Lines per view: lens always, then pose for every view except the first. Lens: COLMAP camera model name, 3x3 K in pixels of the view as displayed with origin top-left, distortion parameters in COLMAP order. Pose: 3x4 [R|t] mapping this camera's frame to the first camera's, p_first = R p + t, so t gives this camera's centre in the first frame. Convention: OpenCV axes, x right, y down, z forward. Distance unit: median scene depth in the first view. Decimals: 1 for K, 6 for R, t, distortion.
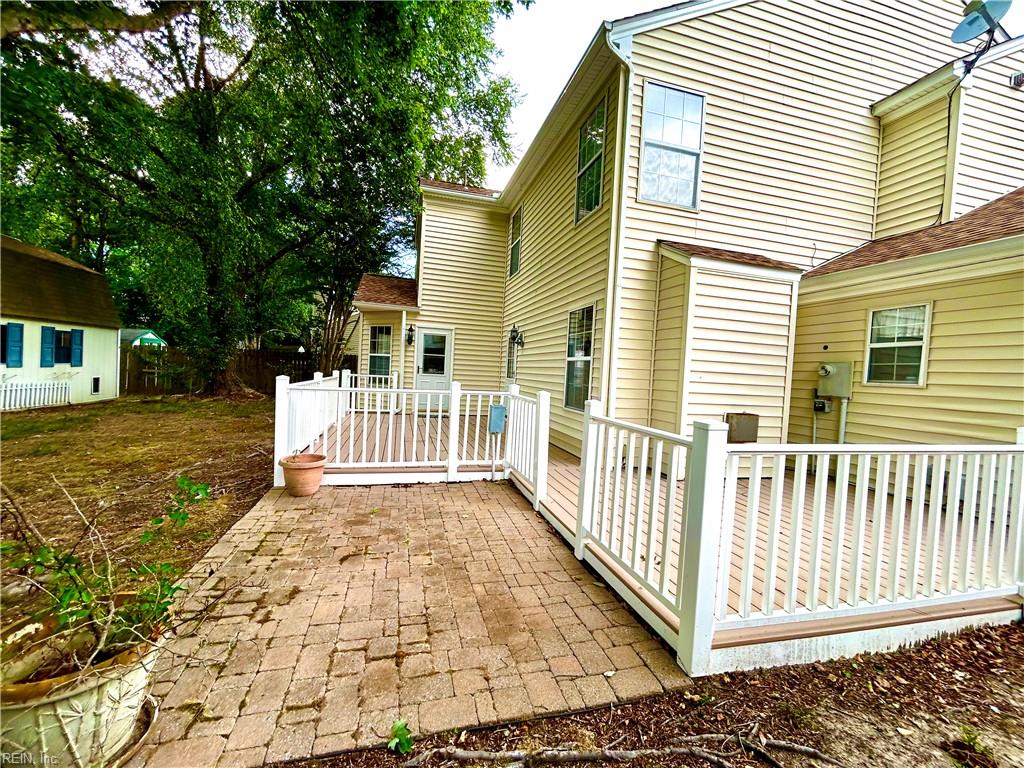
lens RADIAL K [[419.6, 0, 509.9], [0, 419.6, 382.2], [0, 0, 1]] dist [-0.000582, 0.000550]
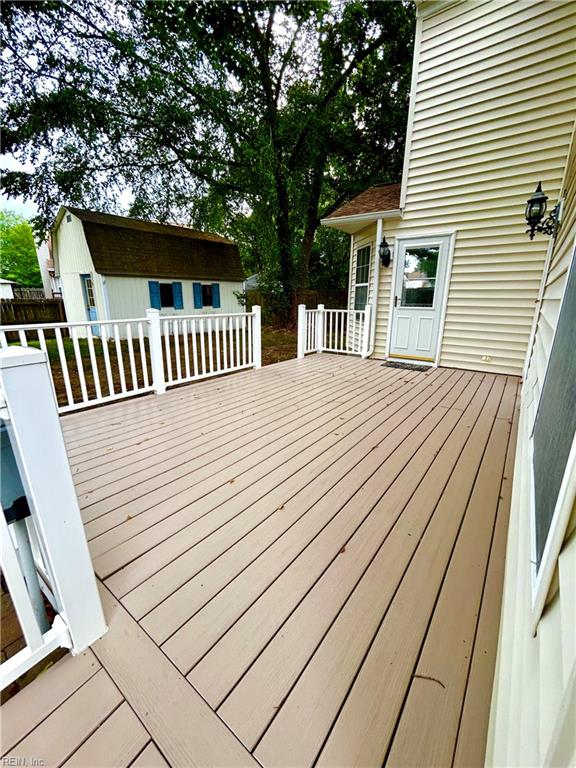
lens RADIAL K [[314.7, 0, 288.0], [0, 314.7, 384.0], [0, 0, 1]] dist [-0.000582, 0.000550]
pose [[0.625737, 0.161749, -0.763080, 0.110446], [0.002553, 0.977834, 0.209365, -0.003907], [0.780030, -0.132956, 0.611454, 0.484549]]
